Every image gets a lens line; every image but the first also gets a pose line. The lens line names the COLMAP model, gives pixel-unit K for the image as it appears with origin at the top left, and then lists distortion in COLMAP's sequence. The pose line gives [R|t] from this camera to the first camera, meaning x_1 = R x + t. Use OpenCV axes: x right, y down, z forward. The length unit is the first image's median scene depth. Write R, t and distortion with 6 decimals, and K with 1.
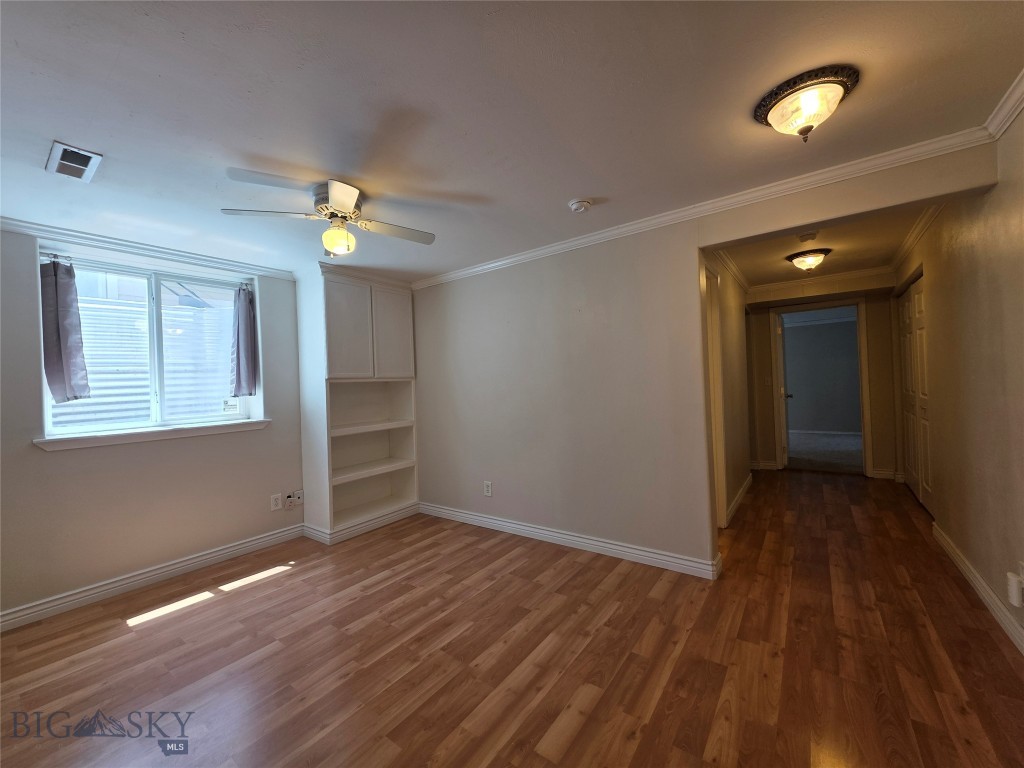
lens RADIAL K [[407.5, 0, 509.3], [0, 407.5, 383.0], [0, 0, 1]] dist [0.000930, -0.000001]
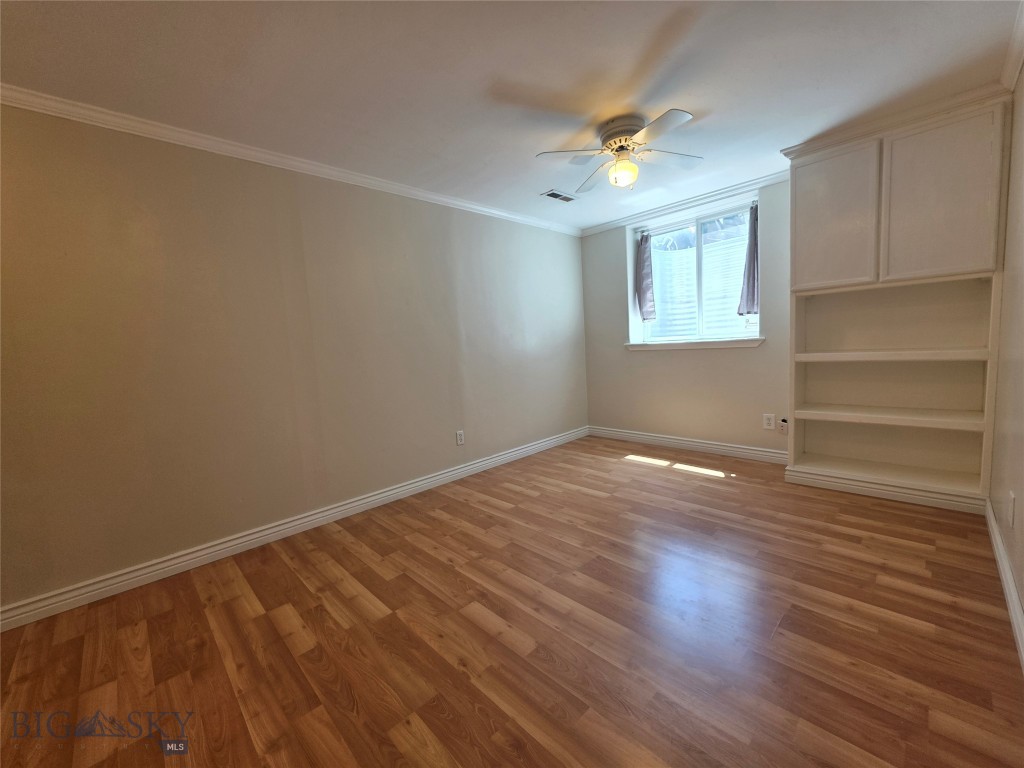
lens RADIAL K [[407.5, 0, 512.9], [0, 407.5, 384.7], [0, 0, 1]] dist [0.000930, -0.000001]
pose [[-0.156789, 0.153274, -0.975666, 0.634620], [0.067758, 0.987226, 0.144201, 0.021932], [0.985305, -0.043500, -0.165171, 0.718873]]
